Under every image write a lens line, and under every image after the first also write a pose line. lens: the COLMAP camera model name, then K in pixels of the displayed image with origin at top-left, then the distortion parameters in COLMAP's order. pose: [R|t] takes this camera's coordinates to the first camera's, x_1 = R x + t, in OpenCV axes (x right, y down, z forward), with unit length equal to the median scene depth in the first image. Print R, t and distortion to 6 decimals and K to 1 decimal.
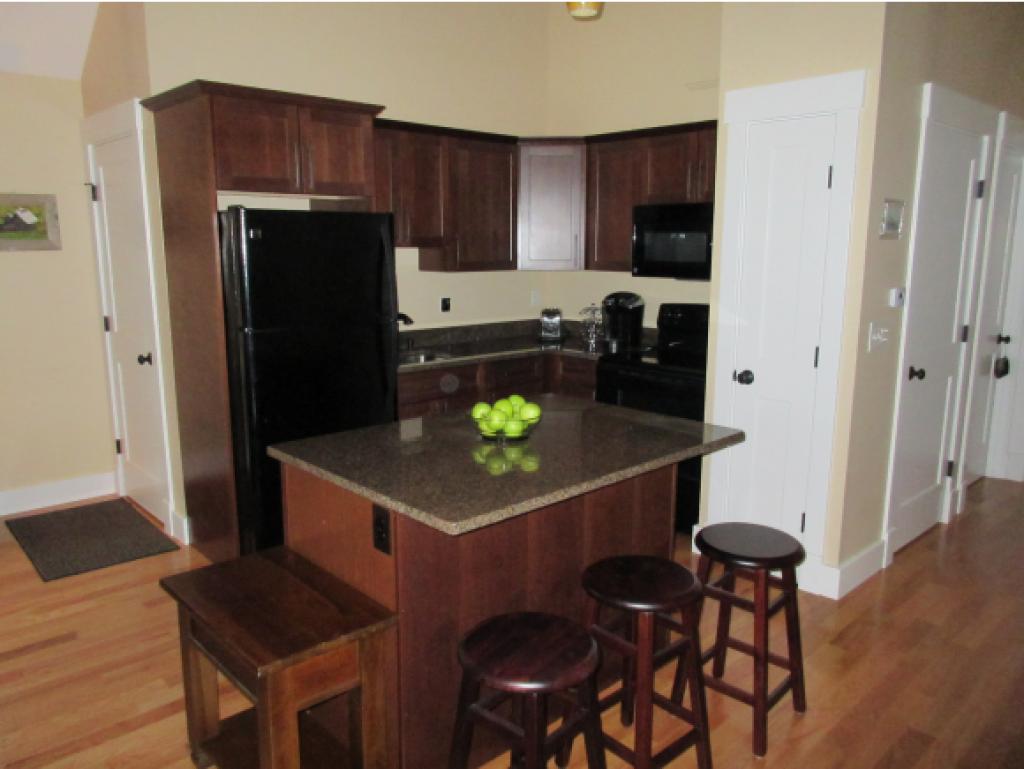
lens RADIAL K [[758.4, 0, 514.5], [0, 758.4, 386.0], [0, 0, 1]] dist [-0.004588, -0.001762]
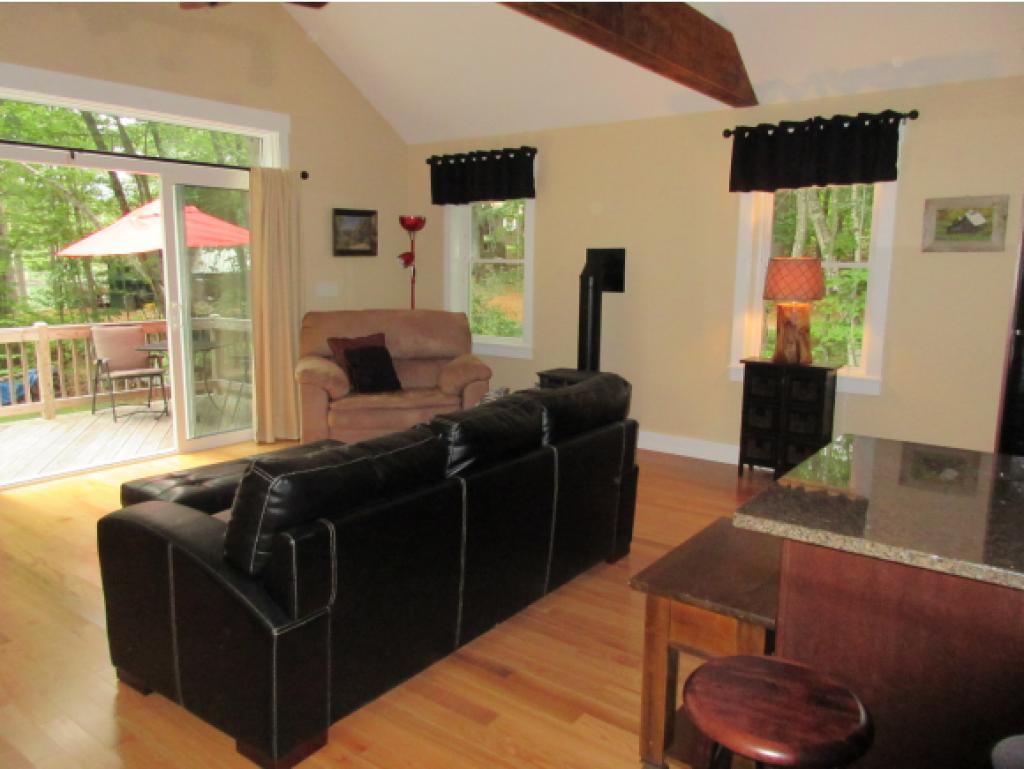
lens RADIAL K [[758.4, 0, 514.5], [0, 758.4, 386.0], [0, 0, 1]] dist [-0.004588, -0.001762]
pose [[0.180229, 0.158752, -0.970729, 0.275976], [-0.192529, 0.973494, 0.123458, -0.008275], [0.964598, 0.164643, 0.206017, 0.217100]]
